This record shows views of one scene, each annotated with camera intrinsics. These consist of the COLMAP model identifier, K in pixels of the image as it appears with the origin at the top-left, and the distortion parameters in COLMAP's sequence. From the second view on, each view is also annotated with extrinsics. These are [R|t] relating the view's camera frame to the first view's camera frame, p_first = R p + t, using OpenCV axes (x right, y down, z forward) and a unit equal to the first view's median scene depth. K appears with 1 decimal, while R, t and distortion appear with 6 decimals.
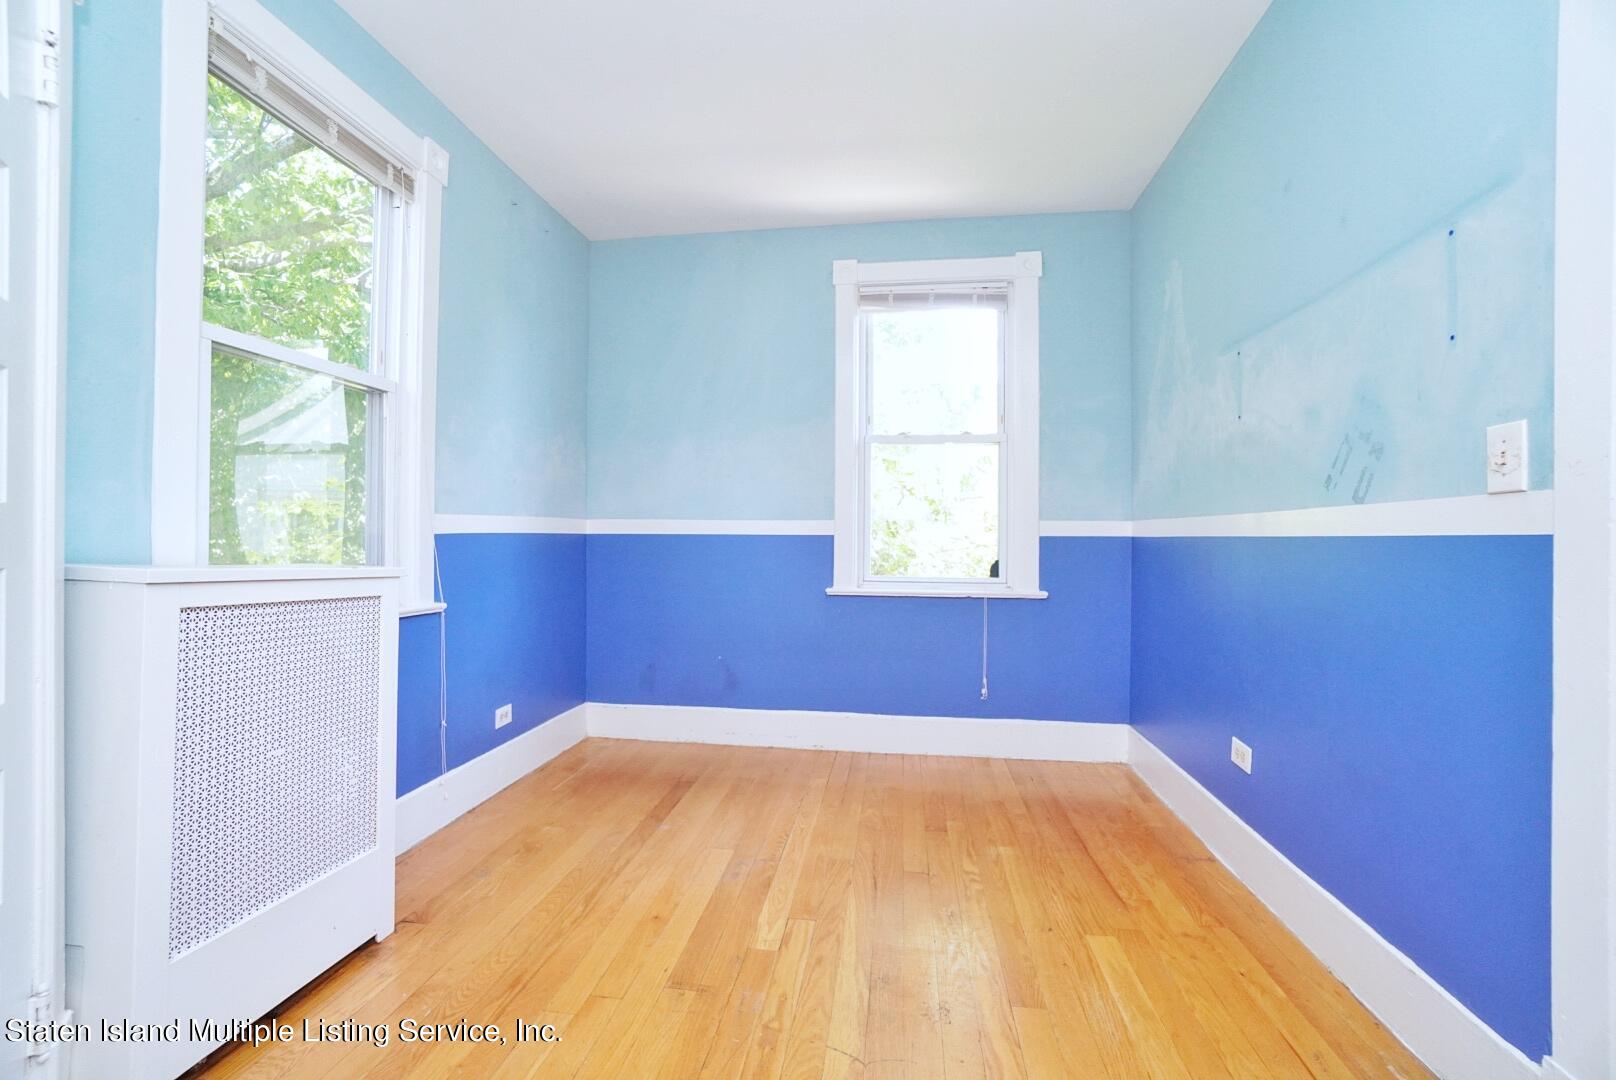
lens RADIAL K [[716.1, 0, 806.2], [0, 716.1, 545.2], [0, 0, 1]] dist [-0.047094, 0.017166]
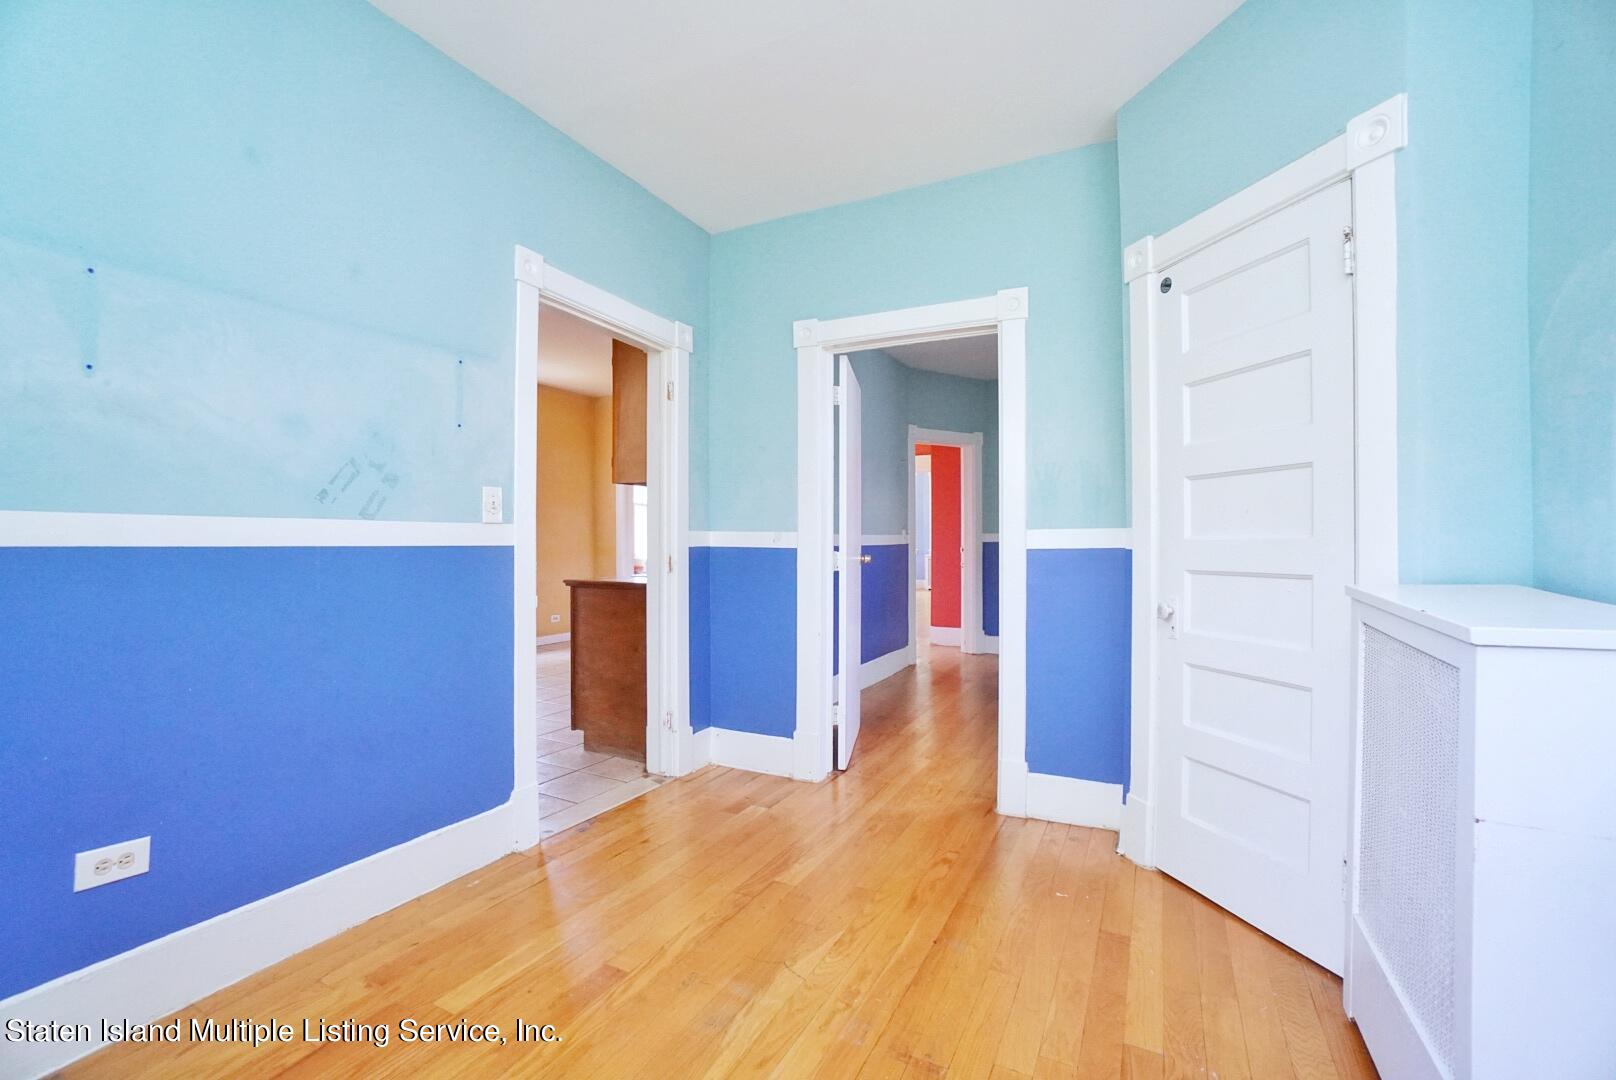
lens RADIAL K [[716.1, 0, 769.9], [0, 716.1, 533.2], [0, 0, 1]] dist [-0.047094, 0.017166]
pose [[-0.931828, -0.006758, 0.362837, -0.312650], [-0.007802, 0.999969, -0.001412, -0.040056], [-0.362816, -0.004147, -0.931851, 1.933880]]
